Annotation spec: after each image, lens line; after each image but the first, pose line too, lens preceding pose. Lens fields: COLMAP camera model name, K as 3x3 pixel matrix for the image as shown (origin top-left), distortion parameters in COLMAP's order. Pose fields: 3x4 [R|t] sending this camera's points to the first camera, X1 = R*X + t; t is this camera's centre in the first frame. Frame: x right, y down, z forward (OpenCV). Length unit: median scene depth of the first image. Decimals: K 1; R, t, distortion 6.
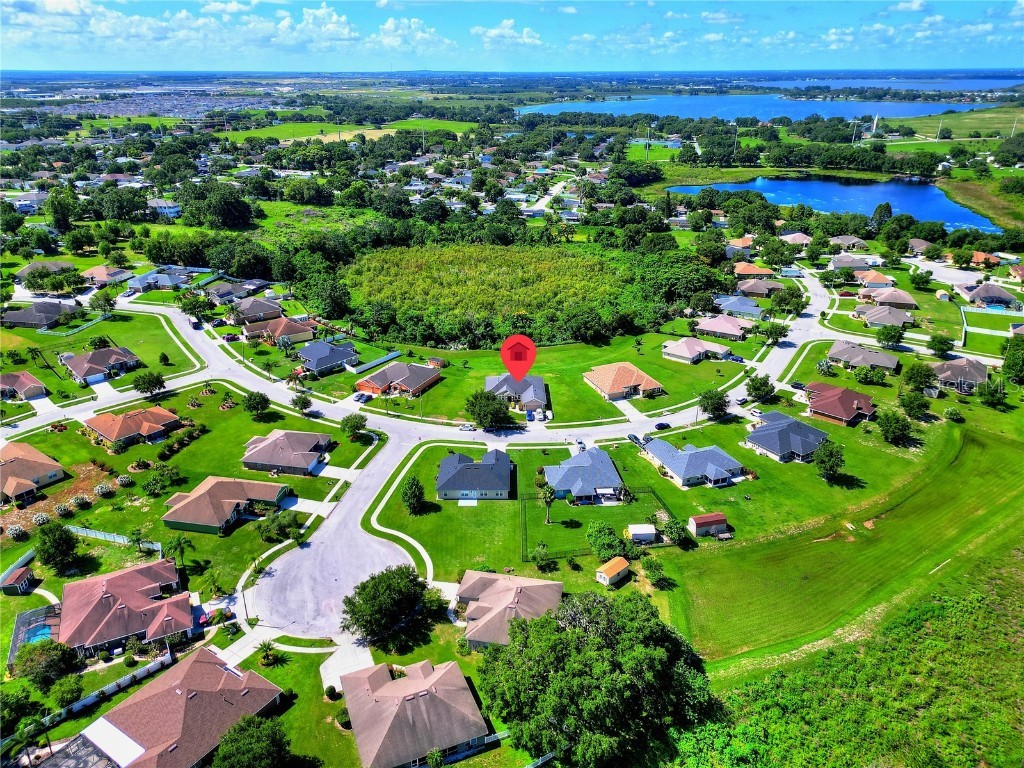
lens RADIAL K [[726.2, 0, 521.4], [0, 726.2, 385.1], [0, 0, 1]] dist [0.040871, -0.023675]
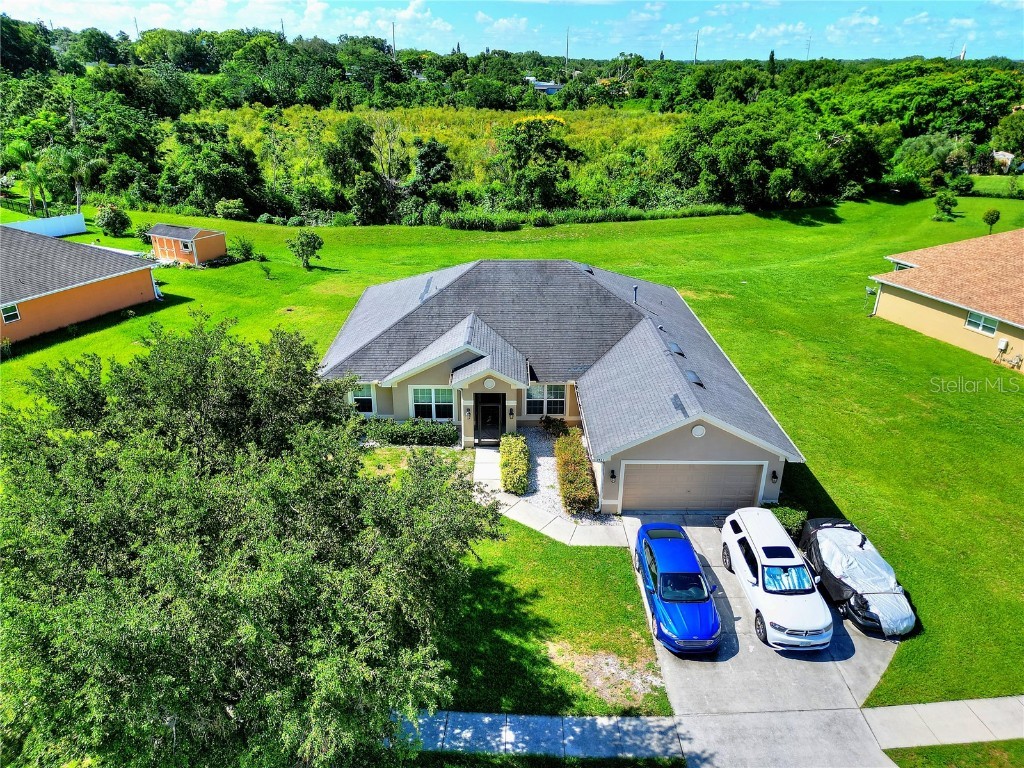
lens RADIAL K [[726.2, 0, 521.4], [0, 726.2, 385.1], [0, 0, 1]] dist [0.040871, -0.023675]
pose [[0.999975, 0.006884, 0.001401, -0.008623], [-0.006897, 0.999933, 0.009316, 0.009921], [-0.001336, -0.009326, 0.999956, 0.709068]]
